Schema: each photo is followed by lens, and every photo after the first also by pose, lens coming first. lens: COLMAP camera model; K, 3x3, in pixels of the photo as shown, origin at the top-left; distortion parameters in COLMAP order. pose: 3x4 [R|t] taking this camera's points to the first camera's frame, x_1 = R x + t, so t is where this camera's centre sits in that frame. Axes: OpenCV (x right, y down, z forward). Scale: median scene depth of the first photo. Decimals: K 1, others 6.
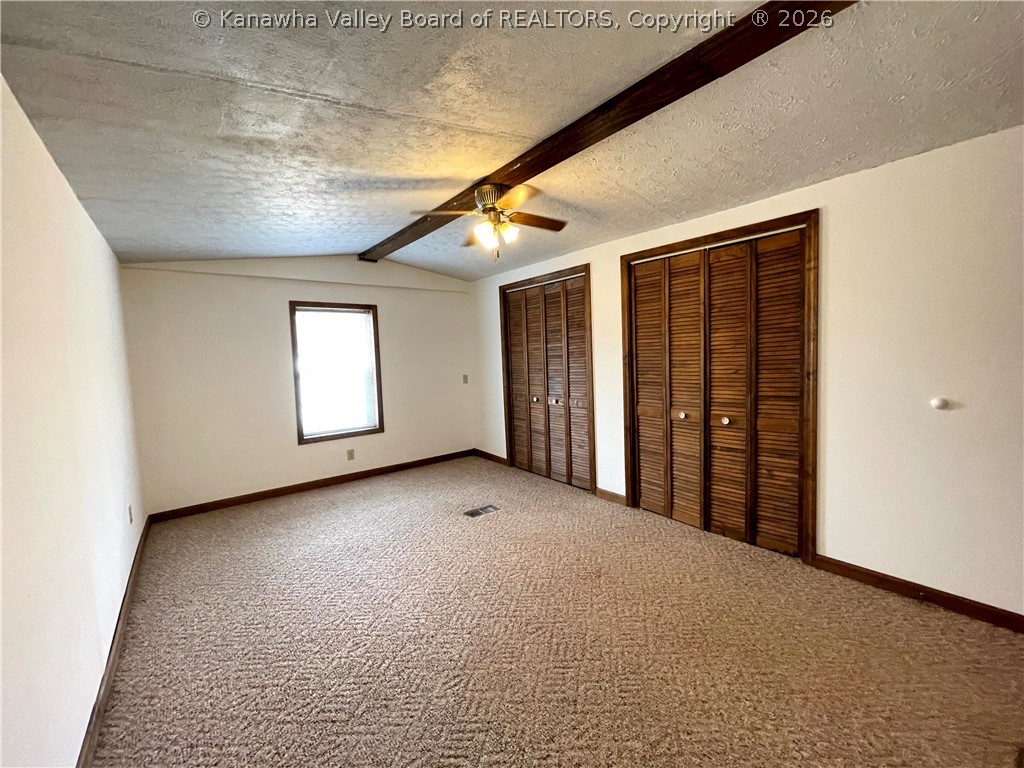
lens RADIAL K [[414.6, 0, 505.0], [0, 414.6, 382.5], [0, 0, 1]] dist [0.002707, -0.000282]
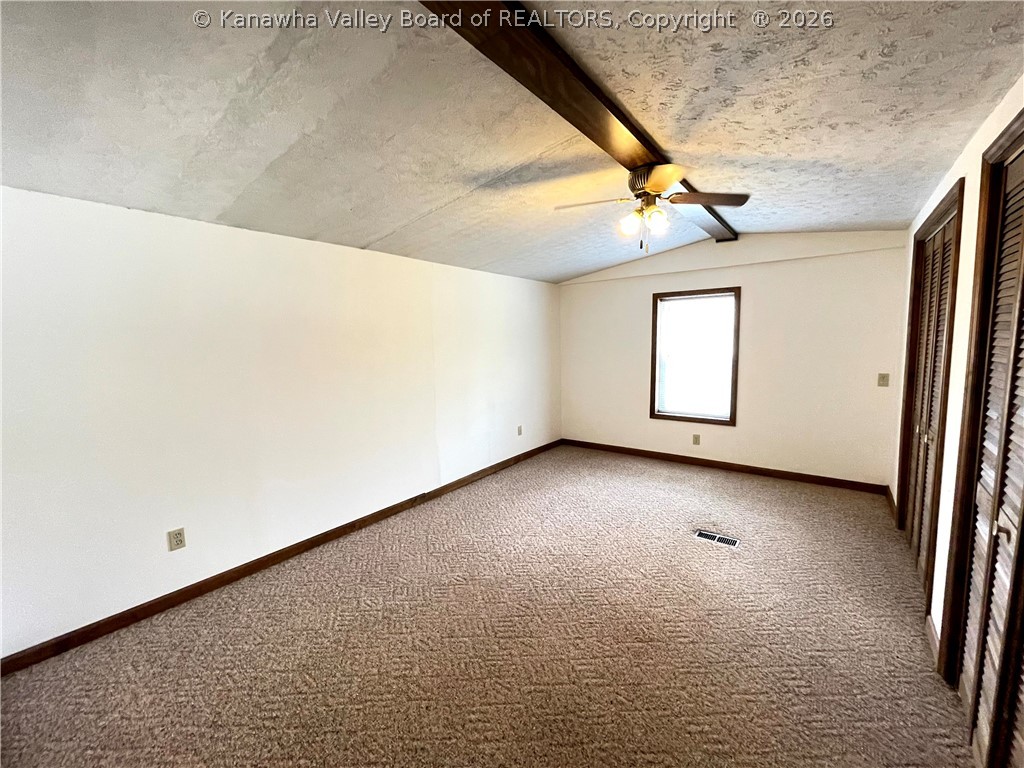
lens RADIAL K [[414.6, 0, 505.0], [0, 414.6, 382.5], [0, 0, 1]] dist [0.002707, -0.000282]
pose [[0.247136, 0.129755, -0.960254, 0.513417], [-0.053347, 0.991313, 0.120222, -0.067764], [0.967511, 0.021516, 0.251911, 0.312059]]
